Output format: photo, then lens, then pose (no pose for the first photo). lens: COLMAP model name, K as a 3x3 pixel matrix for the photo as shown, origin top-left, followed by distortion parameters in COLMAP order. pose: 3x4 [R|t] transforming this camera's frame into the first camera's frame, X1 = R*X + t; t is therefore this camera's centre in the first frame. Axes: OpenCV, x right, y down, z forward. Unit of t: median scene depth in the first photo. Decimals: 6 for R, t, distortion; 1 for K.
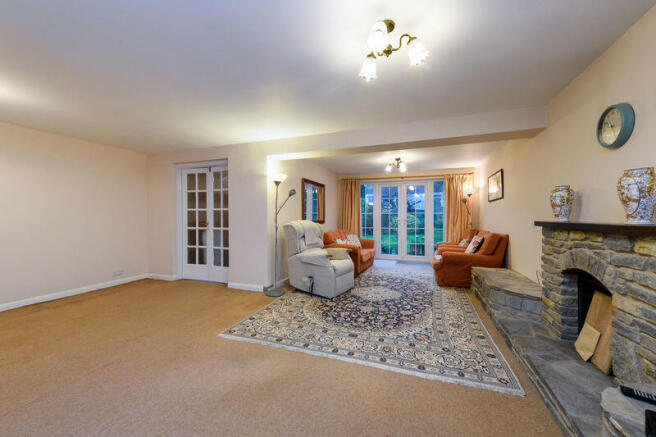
lens RADIAL K [[256.7, 0, 327.6], [0, 256.7, 217.2], [0, 0, 1]] dist [0.007342, -0.000809]
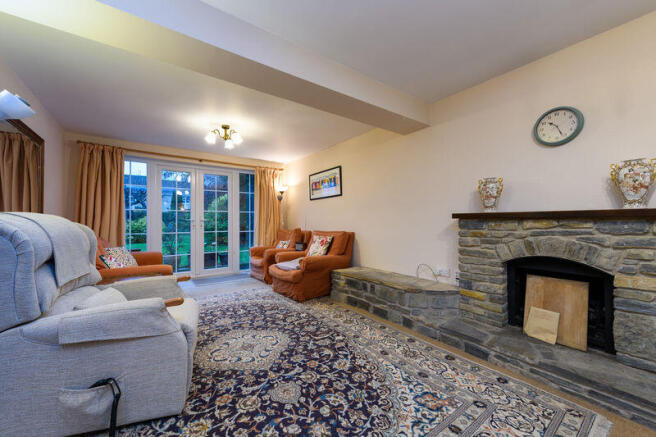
lens RADIAL K [[256.7, 0, 330.1], [0, 256.7, 218.8], [0, 0, 1]] dist [0.007342, -0.000809]
pose [[0.555047, 0.005177, 0.831803, -0.218713], [0.005565, 0.999935, -0.009938, 0.034457], [-0.831800, 0.010145, 0.554982, 0.692366]]
